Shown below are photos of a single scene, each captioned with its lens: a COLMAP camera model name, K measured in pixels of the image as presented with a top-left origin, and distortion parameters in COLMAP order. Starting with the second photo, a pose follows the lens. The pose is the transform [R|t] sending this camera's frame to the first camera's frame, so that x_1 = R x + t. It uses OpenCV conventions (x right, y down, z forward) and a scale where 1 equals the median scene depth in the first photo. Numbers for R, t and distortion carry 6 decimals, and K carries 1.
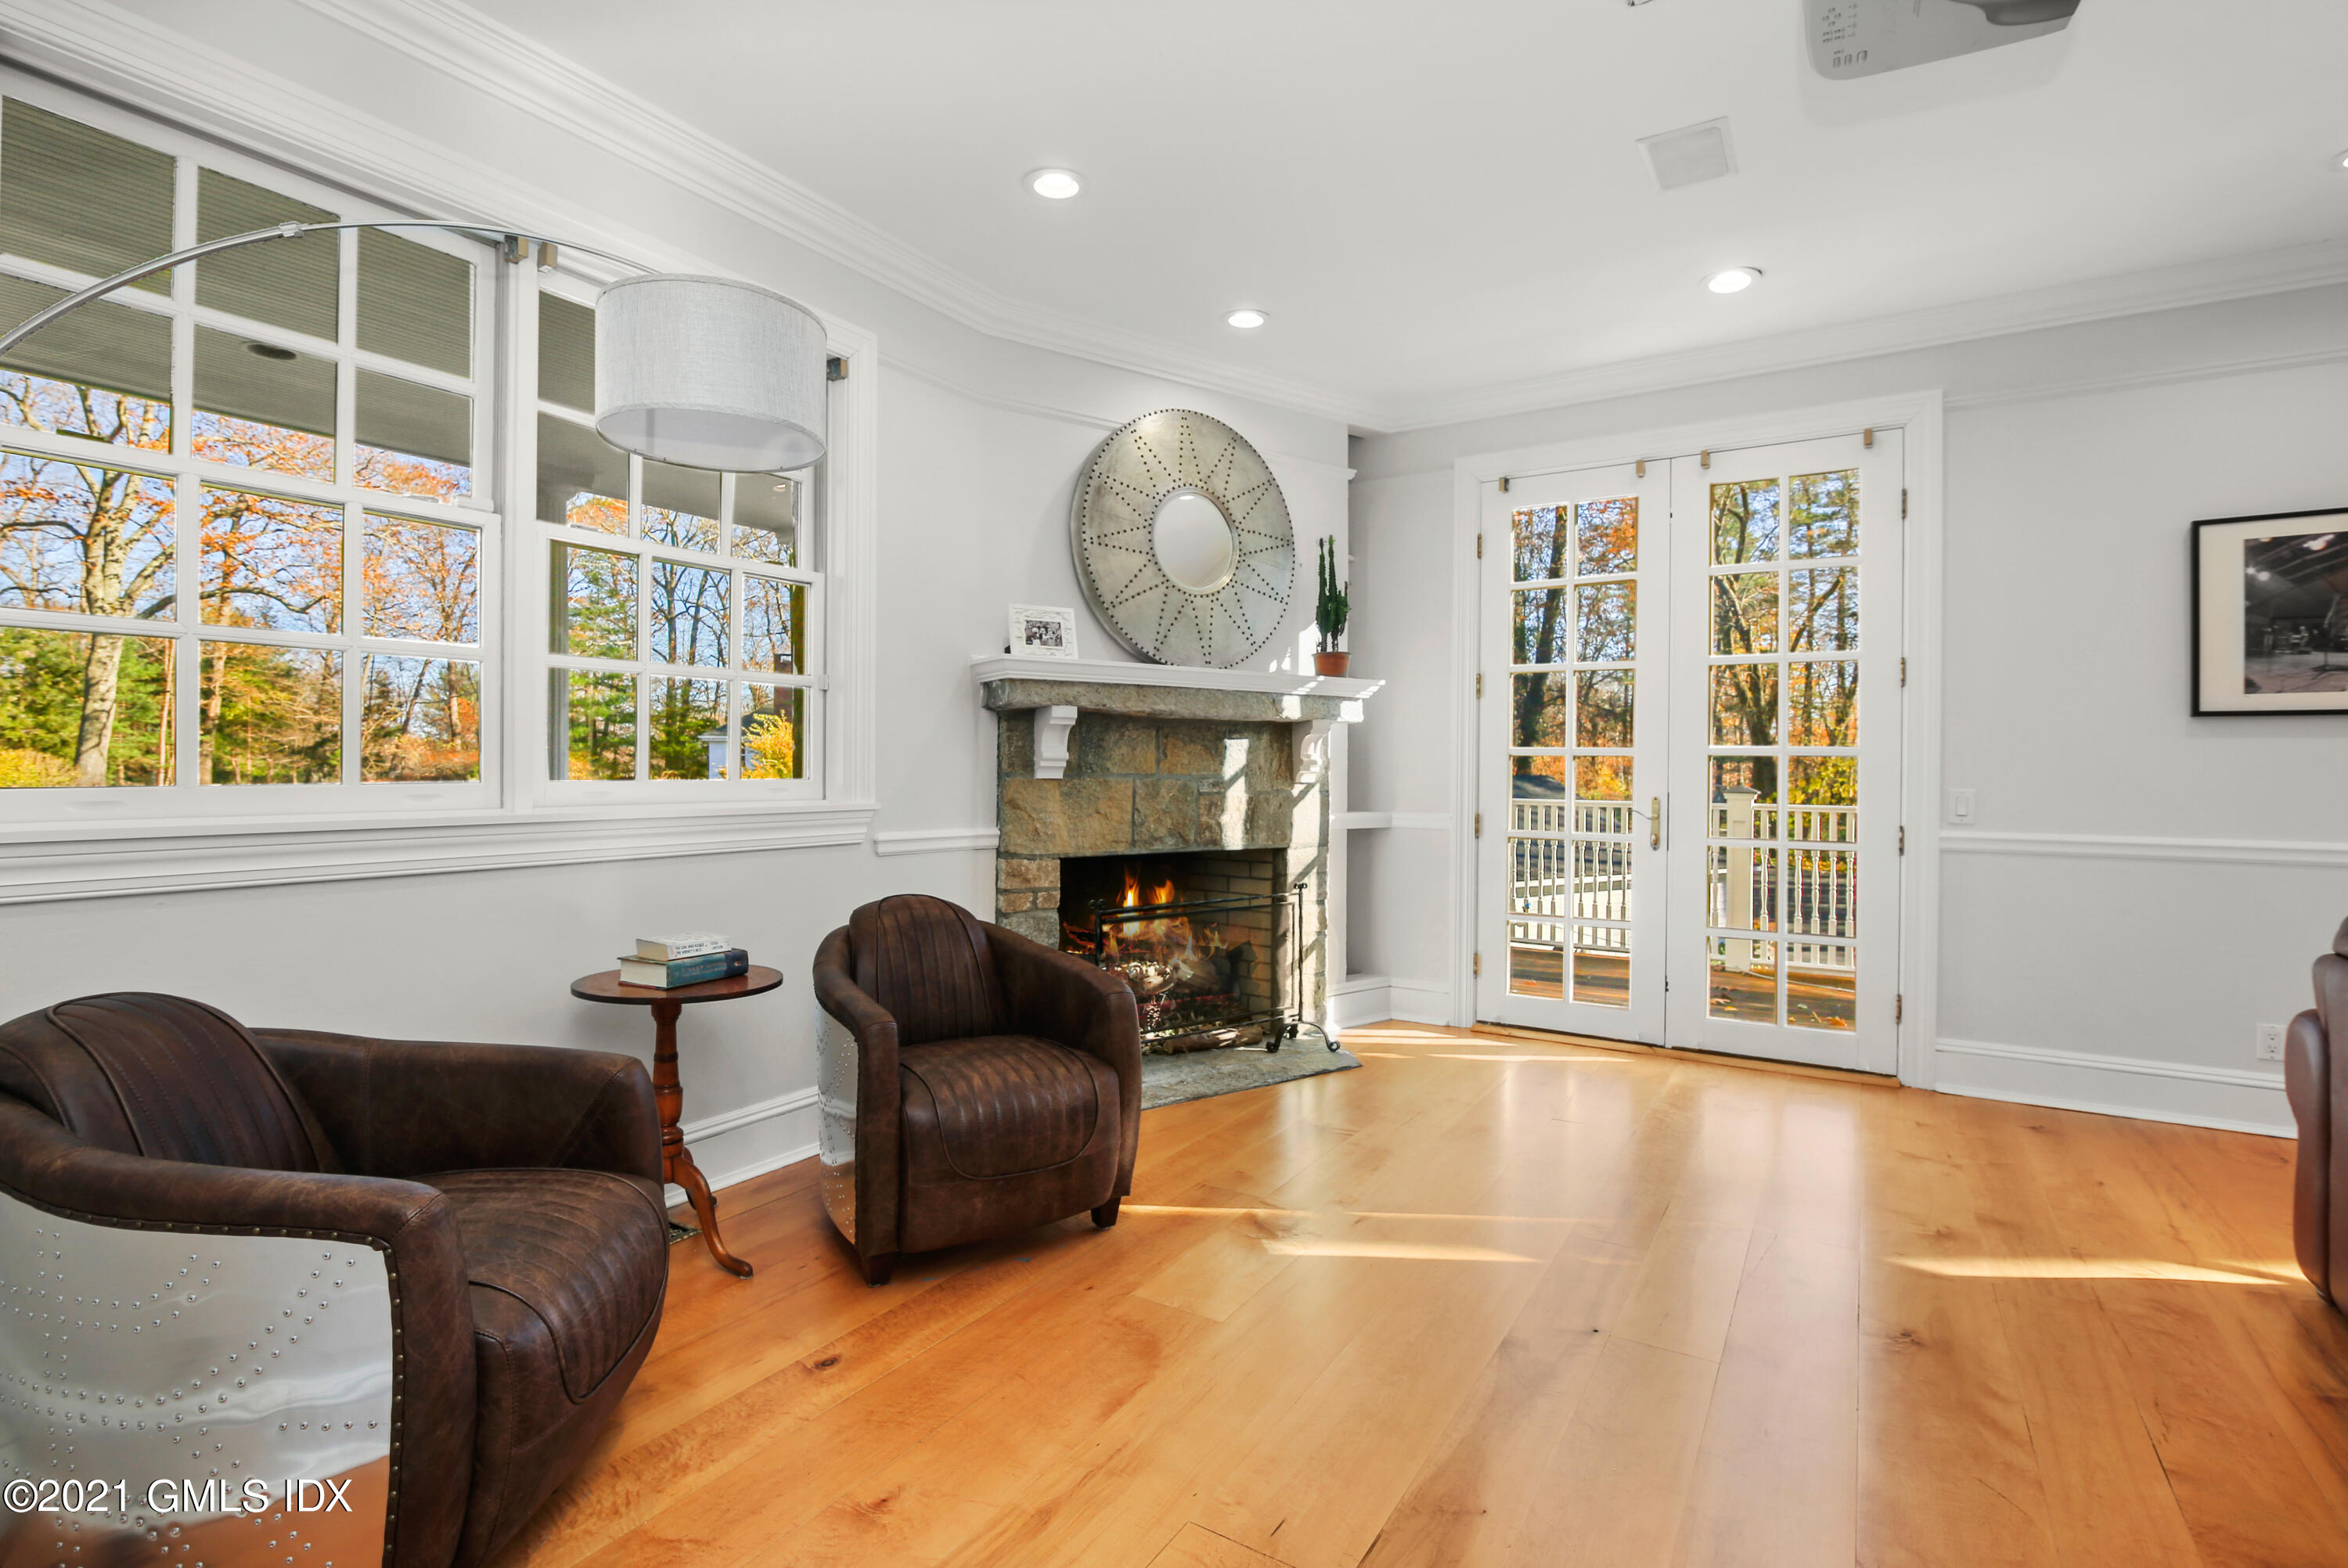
lens RADIAL K [[1044.3, 0, 1178.7], [0, 1044.3, 764.7], [0, 0, 1]] dist [0.009766, -0.000155]
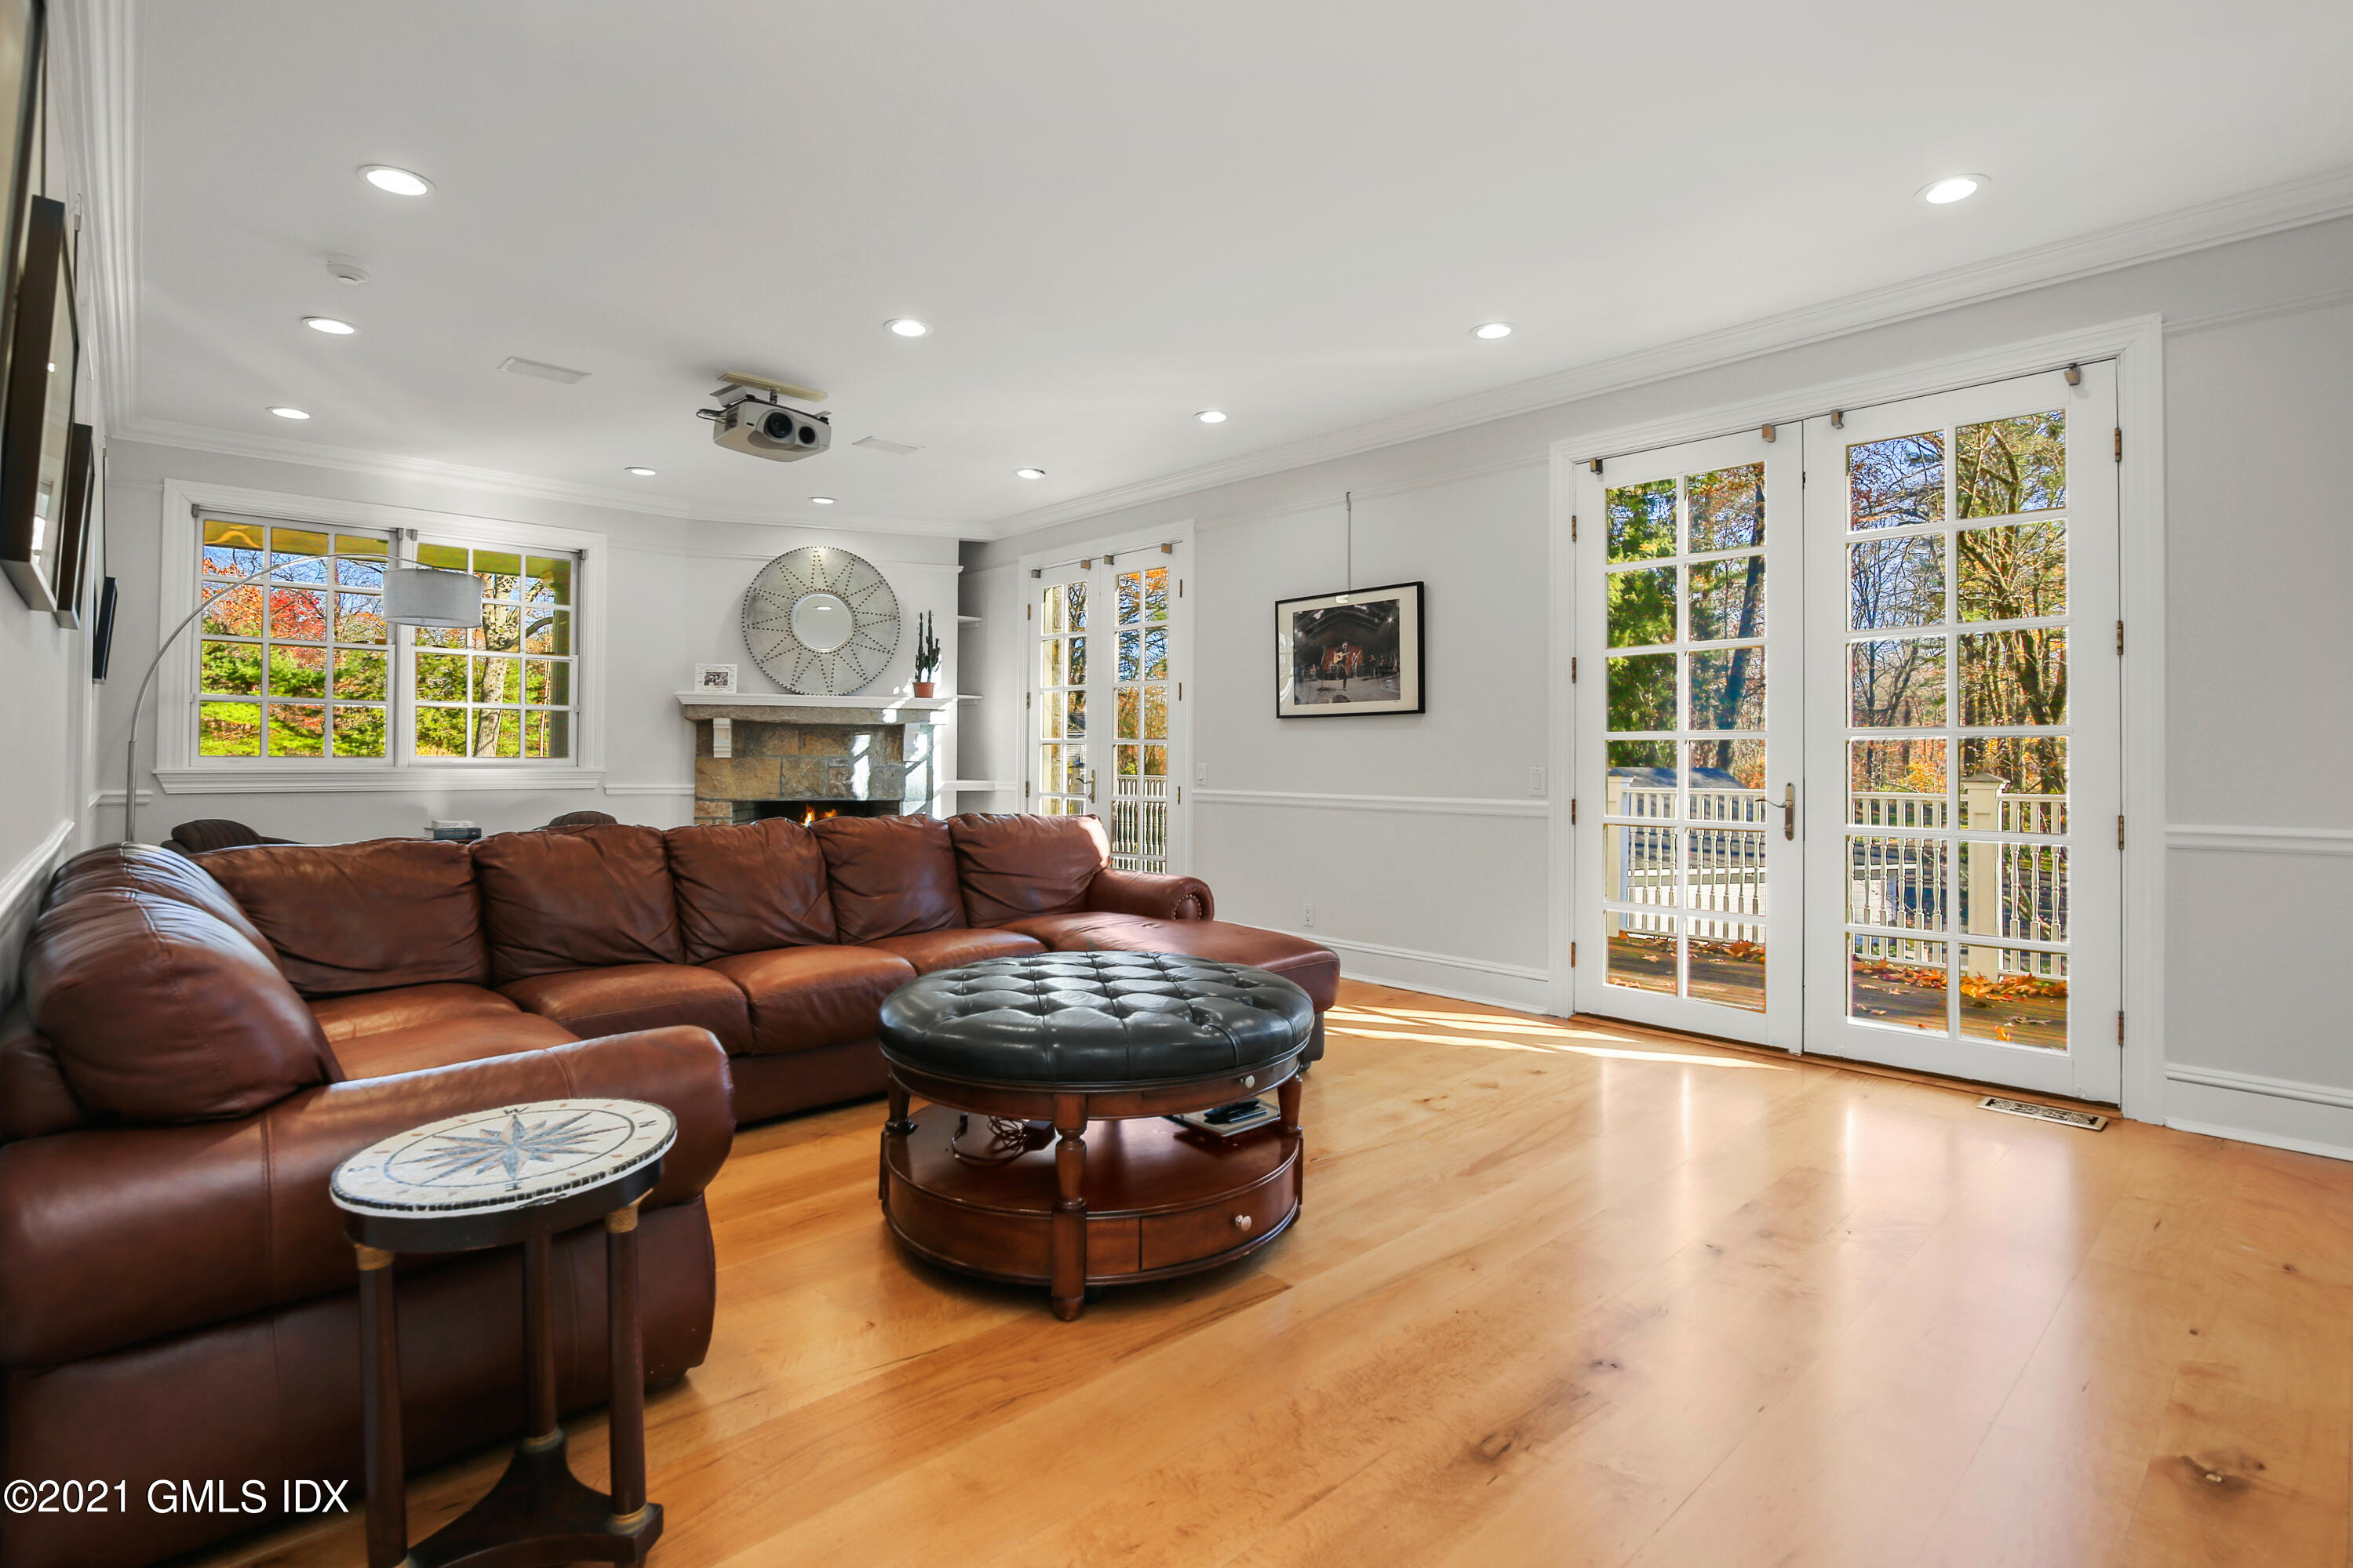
lens RADIAL K [[1131.7, 0, 1172.9], [0, 1131.7, 756.3], [0, 0, 1]] dist [0.001415, -0.000140]
pose [[0.960826, -0.004578, -0.277115, 1.016015], [0.005348, 0.999984, 0.002023, 0.008774], [0.277101, -0.003426, 0.960835, -0.604772]]
